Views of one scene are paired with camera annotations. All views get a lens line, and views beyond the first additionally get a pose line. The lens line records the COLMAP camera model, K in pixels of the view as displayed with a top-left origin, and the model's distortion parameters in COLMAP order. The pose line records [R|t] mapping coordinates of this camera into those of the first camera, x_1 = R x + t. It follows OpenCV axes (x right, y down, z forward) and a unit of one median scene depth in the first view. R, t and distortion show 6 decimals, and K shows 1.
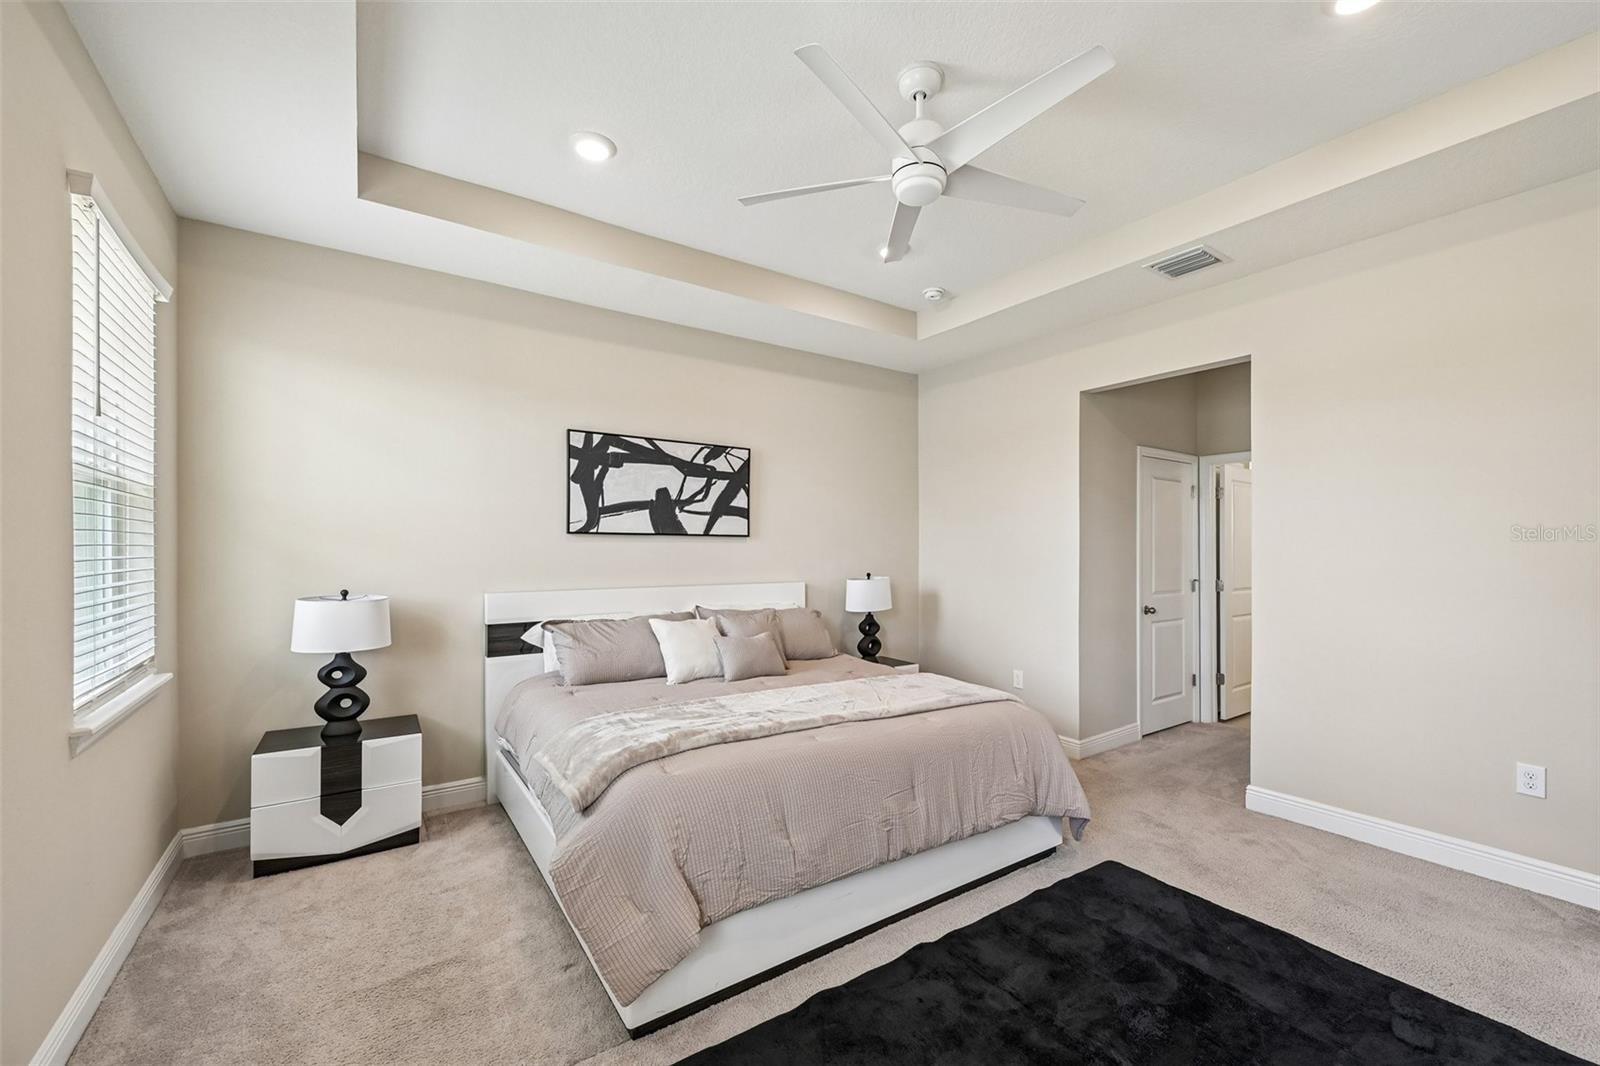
lens RADIAL K [[658.6, 0, 795.9], [0, 658.6, 545.4], [0, 0, 1]] dist [-0.000651, -0.000037]
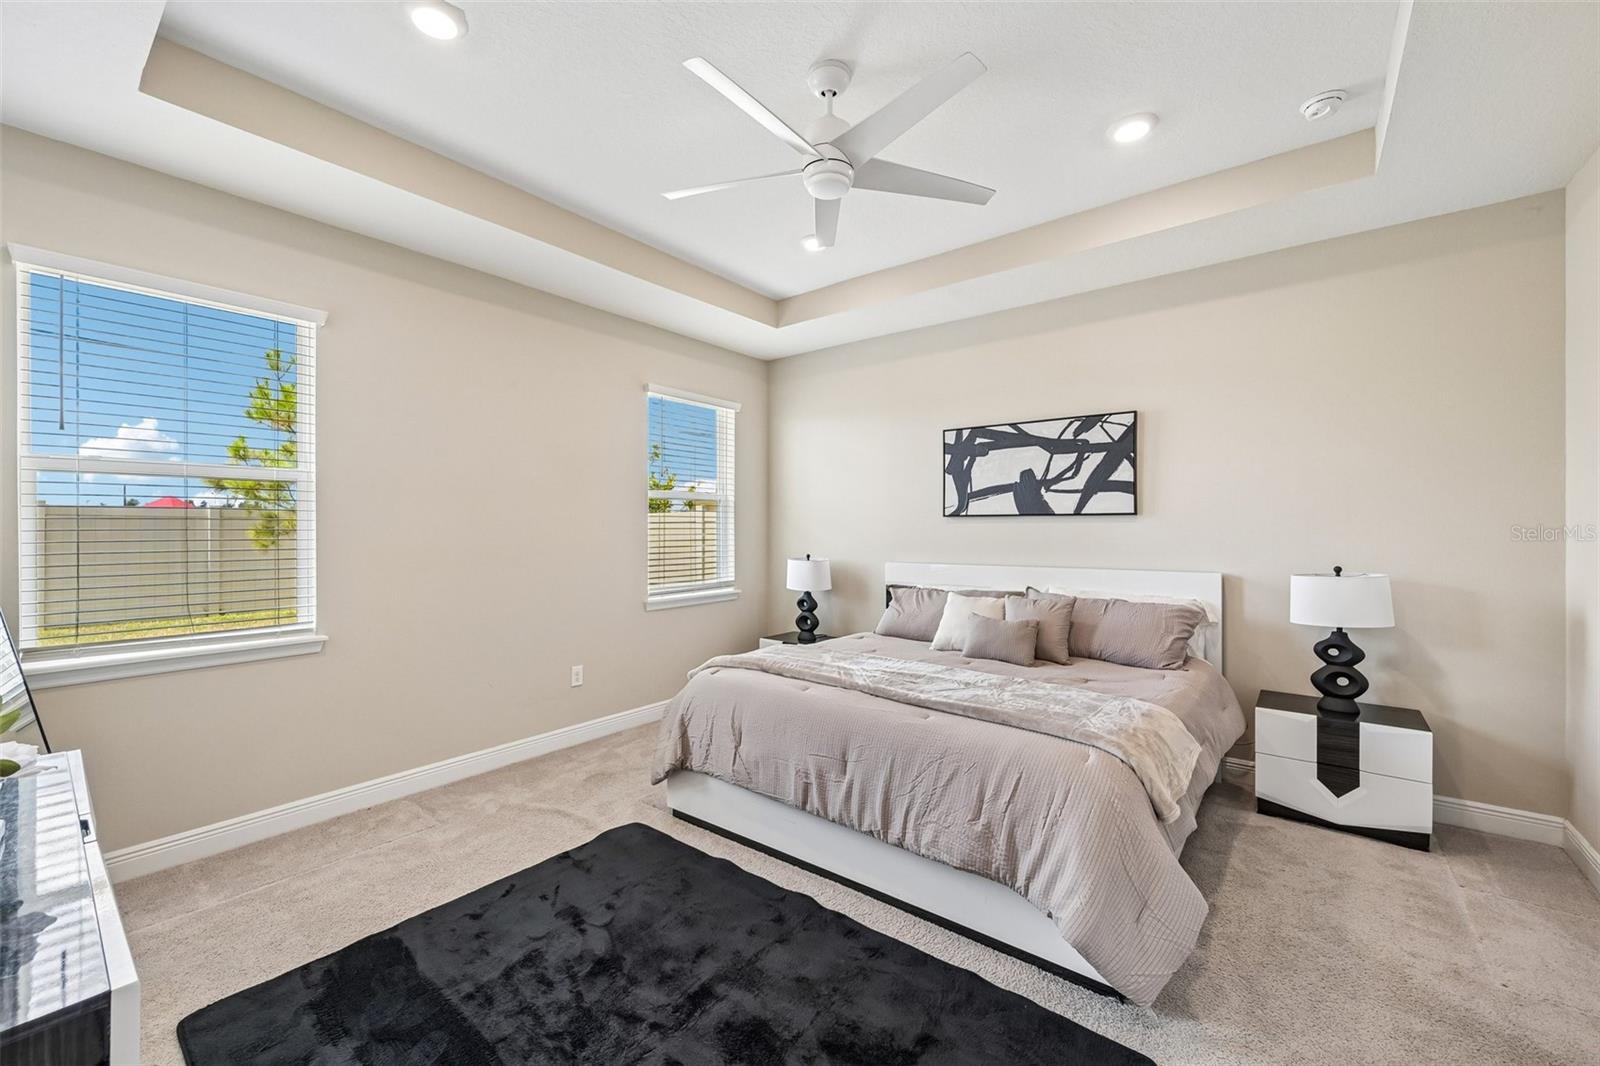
lens RADIAL K [[641.4, 0, 795.3], [0, 641.4, 533.6], [0, 0, 1]] dist [0.000400, -0.000045]
pose [[0.279033, 0.010287, -0.960226, 0.646543], [0.012664, 0.999816, 0.014392, -0.006826], [0.960198, -0.016176, 0.278852, 0.372650]]
